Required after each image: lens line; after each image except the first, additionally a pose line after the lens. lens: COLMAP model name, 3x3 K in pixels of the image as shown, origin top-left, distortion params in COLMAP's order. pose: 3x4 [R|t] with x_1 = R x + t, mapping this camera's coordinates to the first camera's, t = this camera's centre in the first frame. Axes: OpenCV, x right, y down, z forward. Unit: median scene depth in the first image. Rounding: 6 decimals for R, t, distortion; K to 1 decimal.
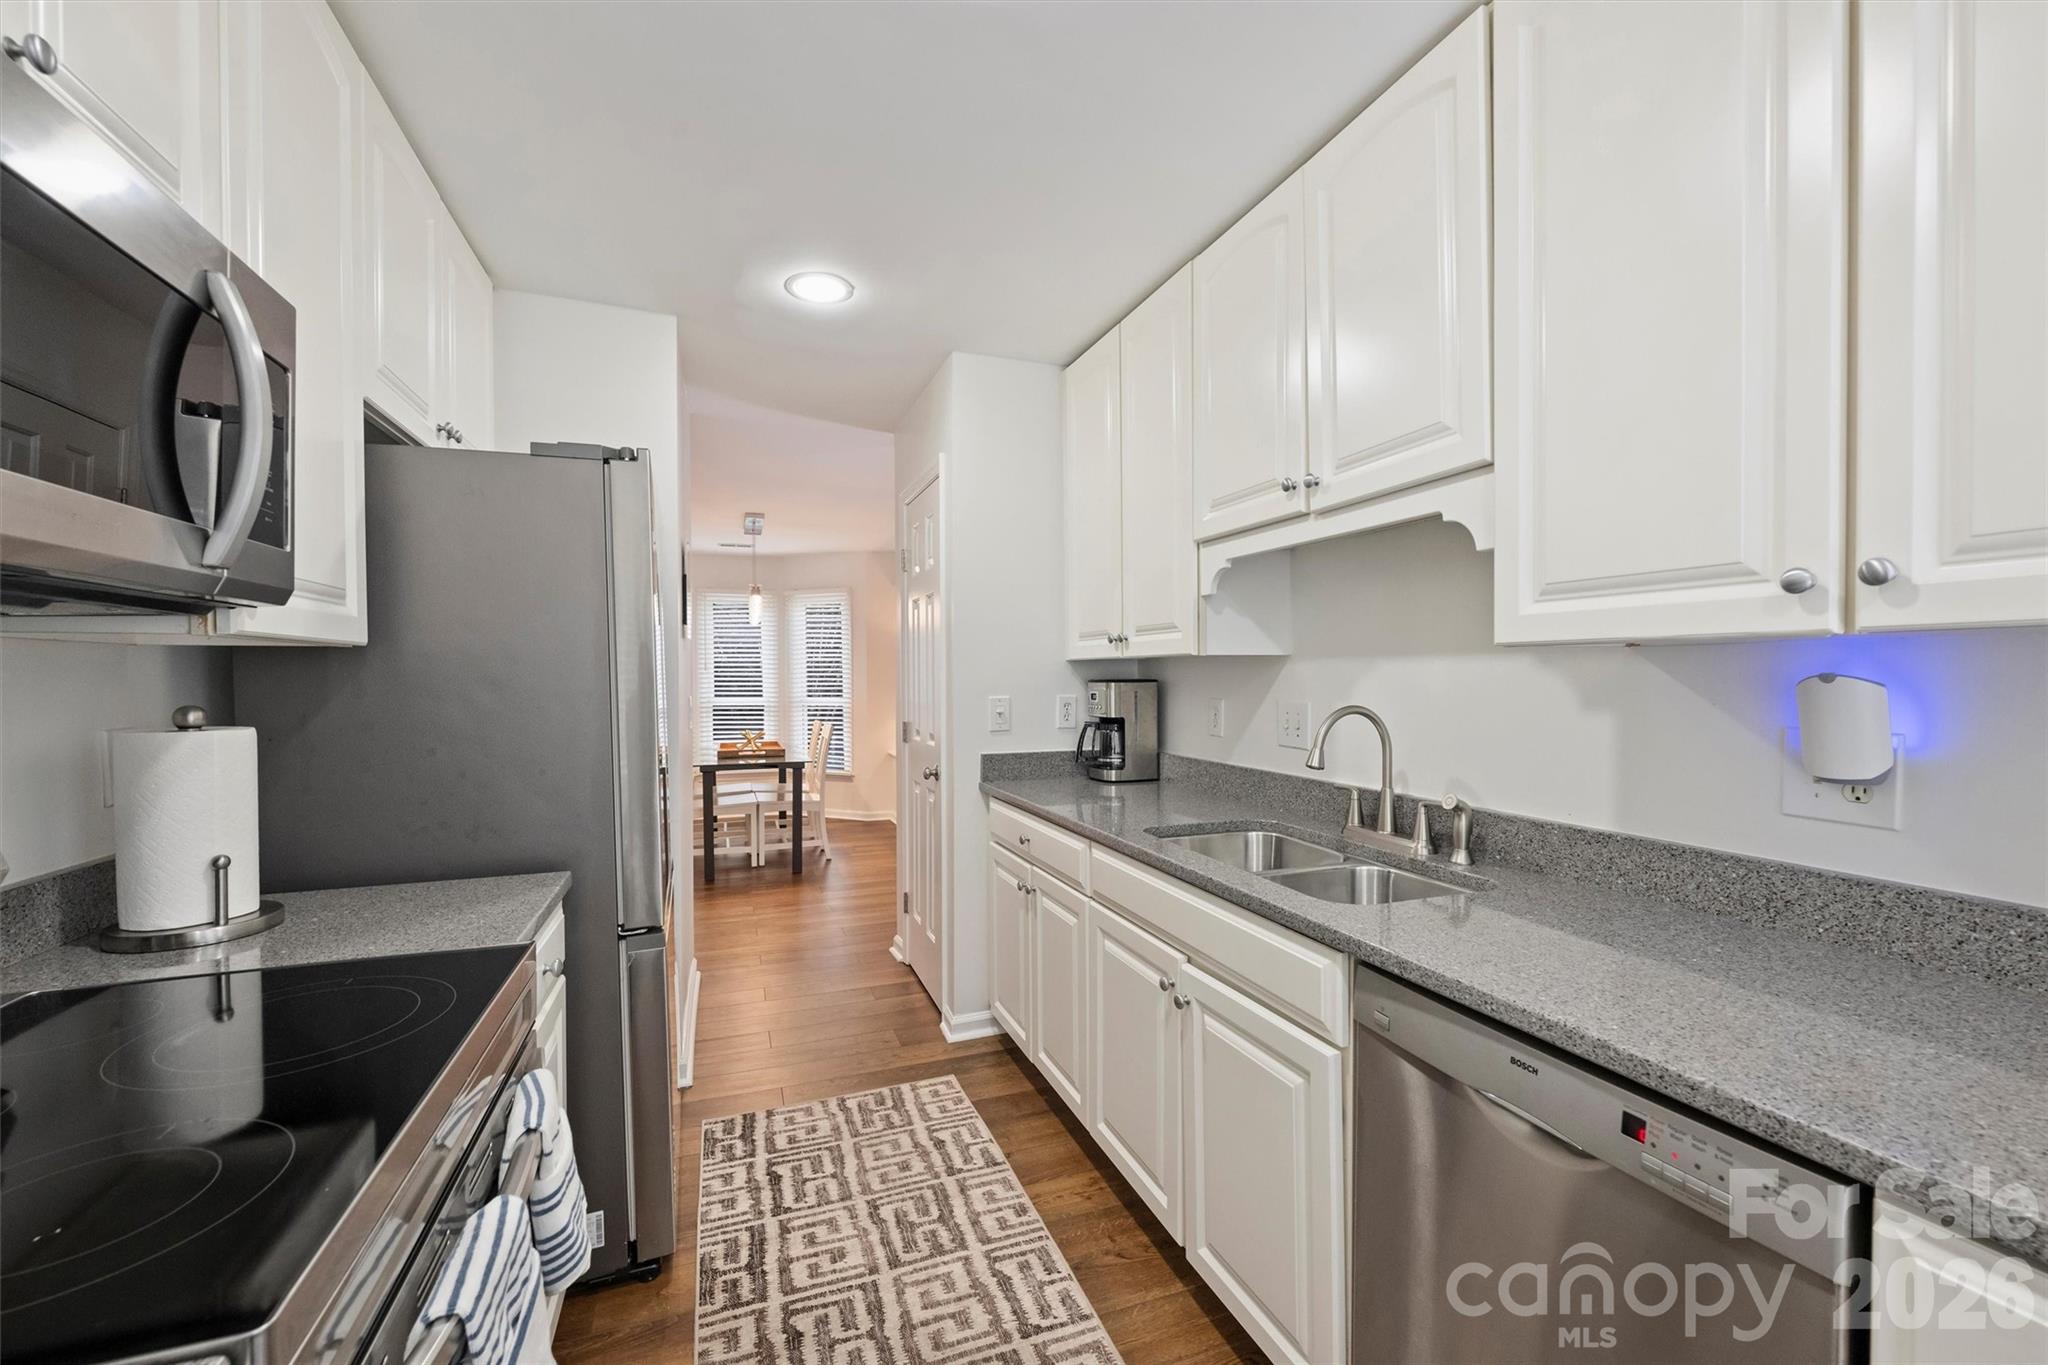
lens RADIAL K [[839.5, 0, 1011.4], [0, 839.5, 676.7], [0, 0, 1]] dist [-0.000377, 0.000101]
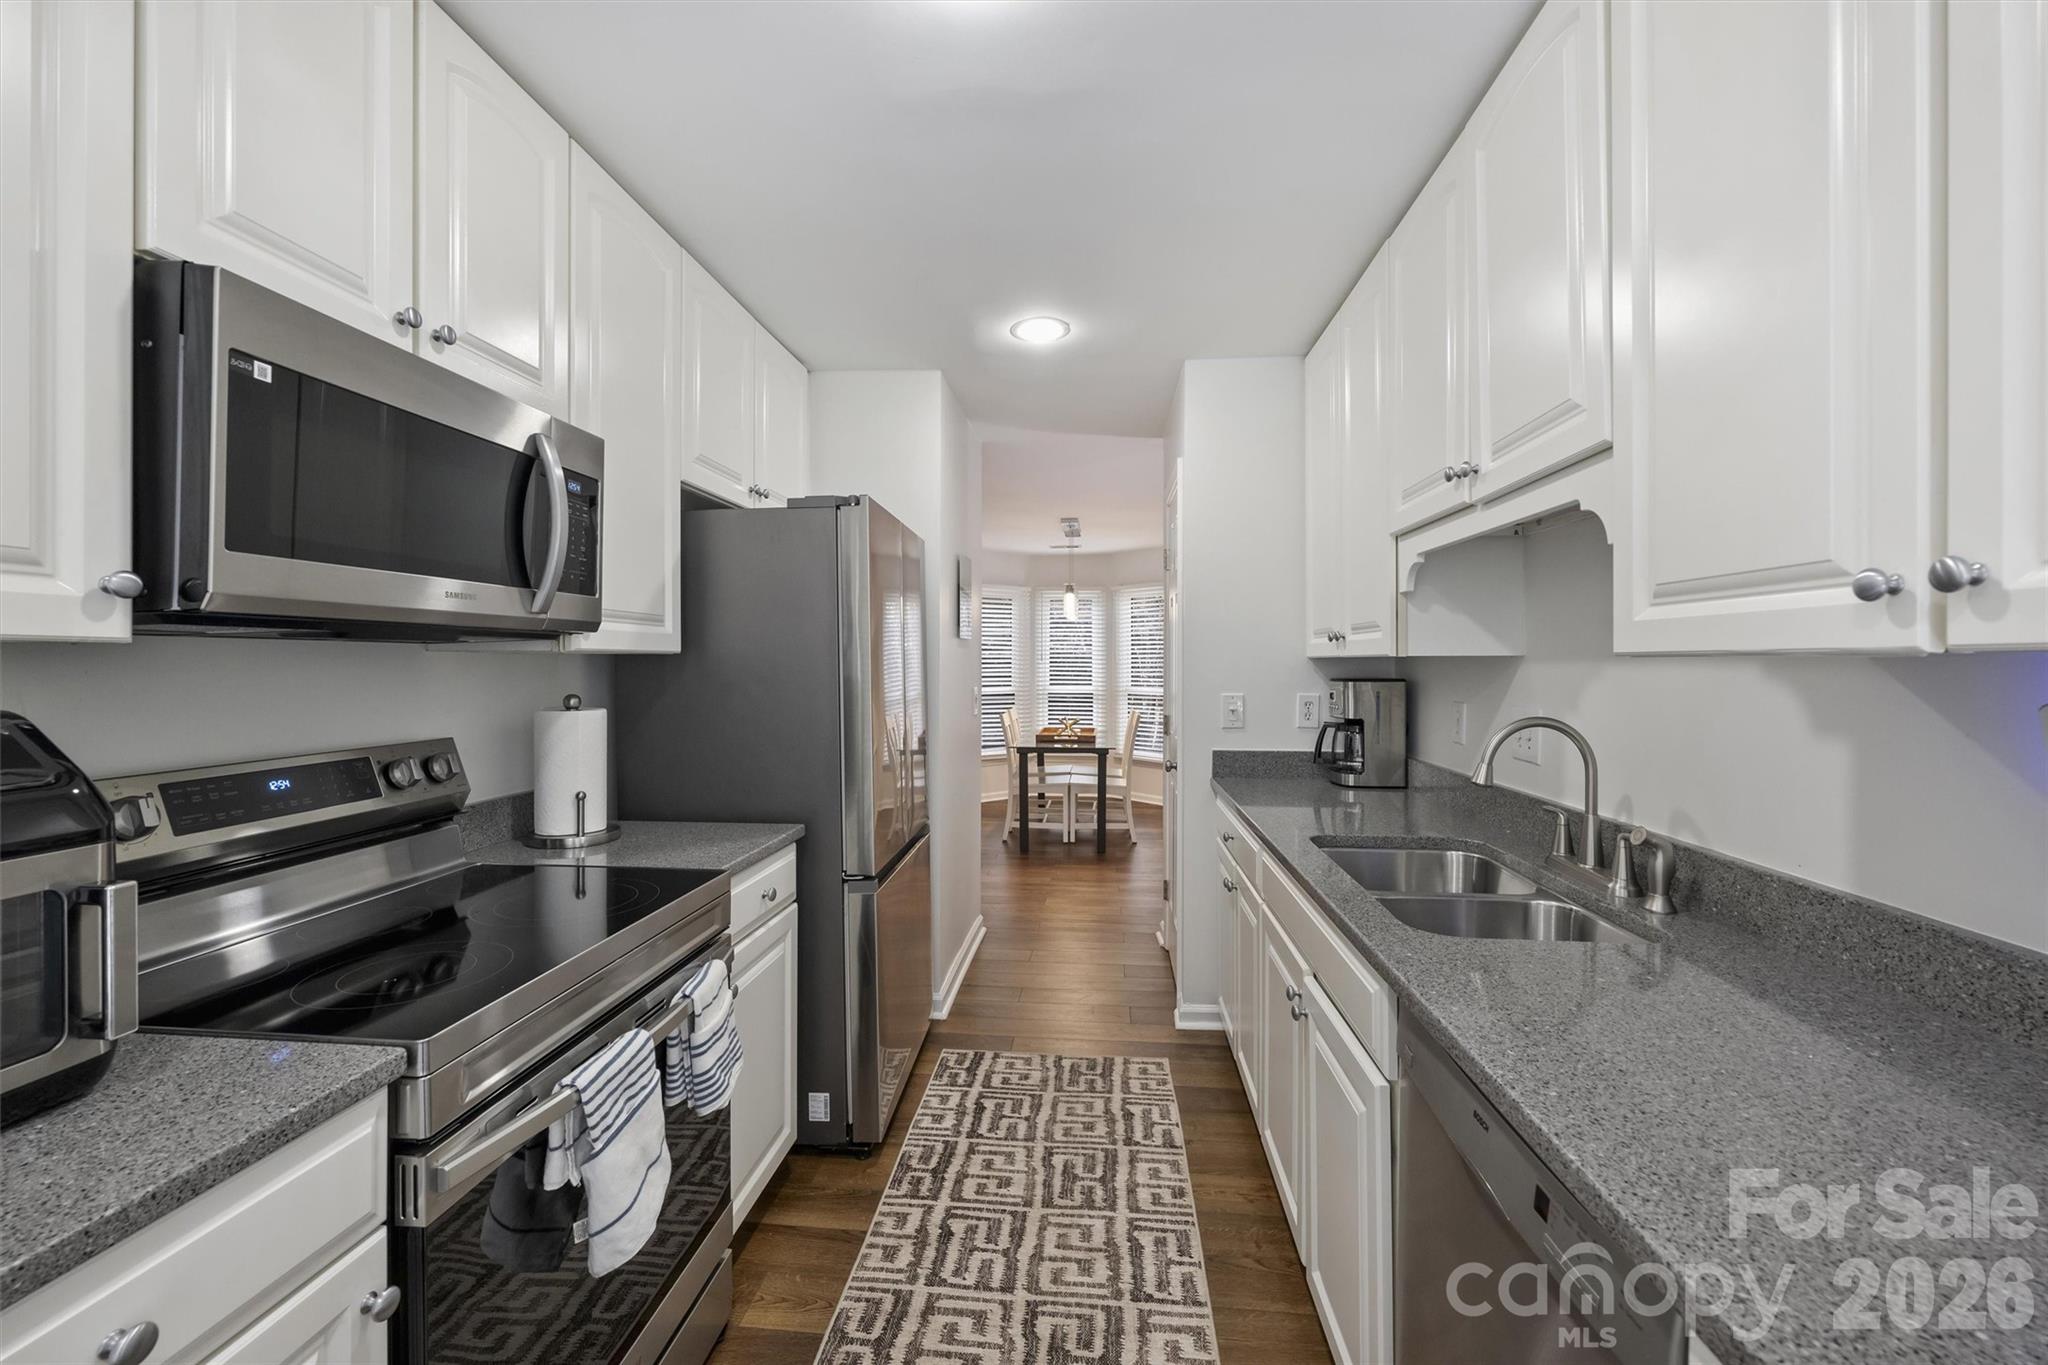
lens RADIAL K [[838.7, 0, 1010.7], [0, 838.7, 652.3], [0, 0, 1]] dist [-0.000033, 0.000087]
pose [[0.899095, 0.000029, -0.437753, 0.284579], [-0.005715, 0.999916, -0.011673, -0.019290], [0.437716, 0.012997, 0.899020, -0.031404]]
